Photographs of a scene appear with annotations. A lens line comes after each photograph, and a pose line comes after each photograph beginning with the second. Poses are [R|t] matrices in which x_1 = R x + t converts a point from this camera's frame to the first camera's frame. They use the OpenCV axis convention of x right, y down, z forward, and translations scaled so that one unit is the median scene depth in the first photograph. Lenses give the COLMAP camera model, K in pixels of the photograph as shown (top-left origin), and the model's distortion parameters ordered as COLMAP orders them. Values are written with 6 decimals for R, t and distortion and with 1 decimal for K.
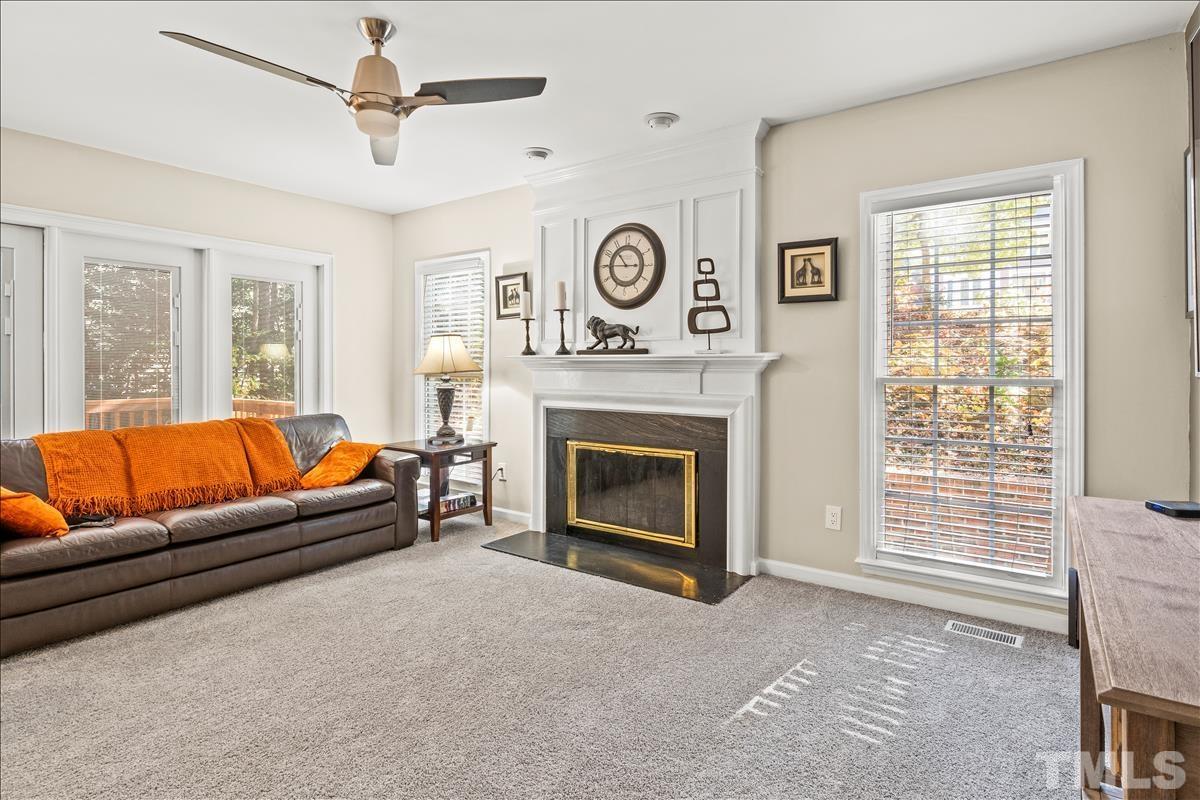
lens RADIAL K [[614.5, 0, 598.6], [0, 614.5, 360.9], [0, 0, 1]] dist [-0.002806, -0.000717]
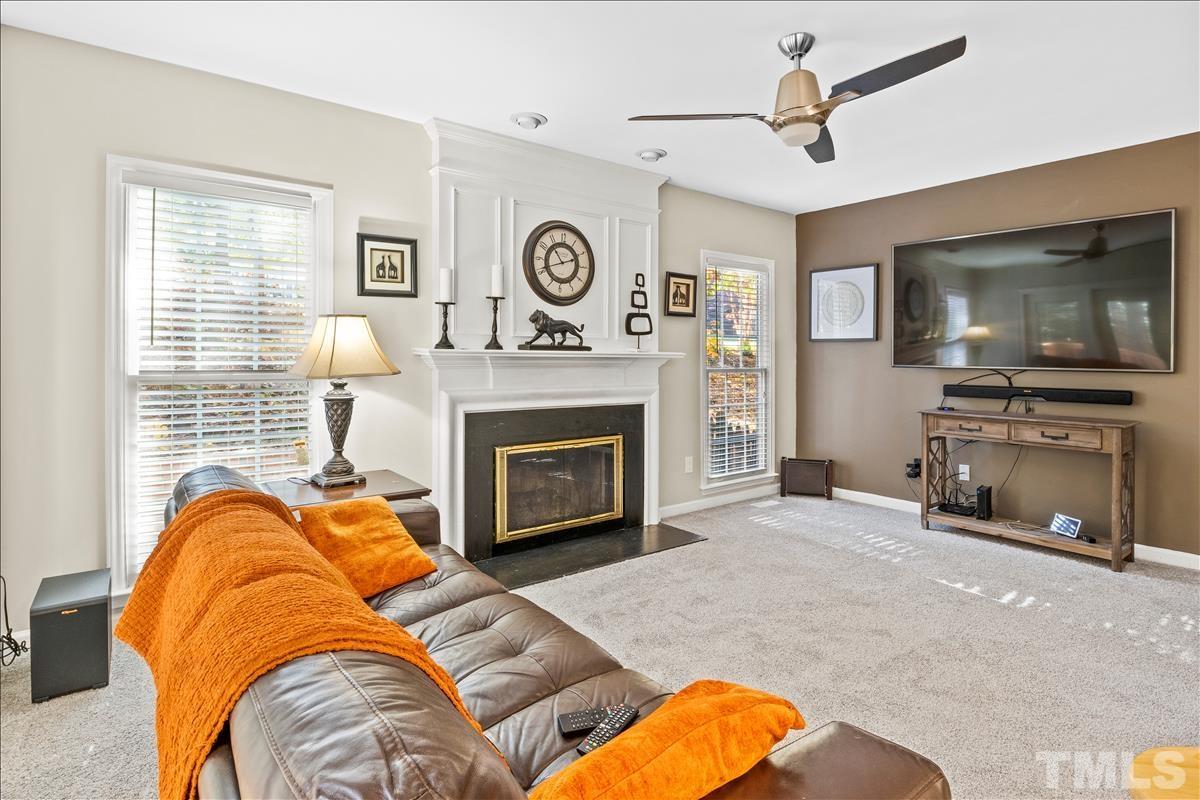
lens RADIAL K [[614.5, 0, 598.6], [0, 614.5, 360.9], [0, 0, 1]] dist [-0.002806, -0.000717]
pose [[0.290084, -0.001034, 0.957001, -0.918303], [-0.009162, 0.999951, 0.003857, 0.001660], [-0.956957, -0.009887, 0.290060, 0.659346]]
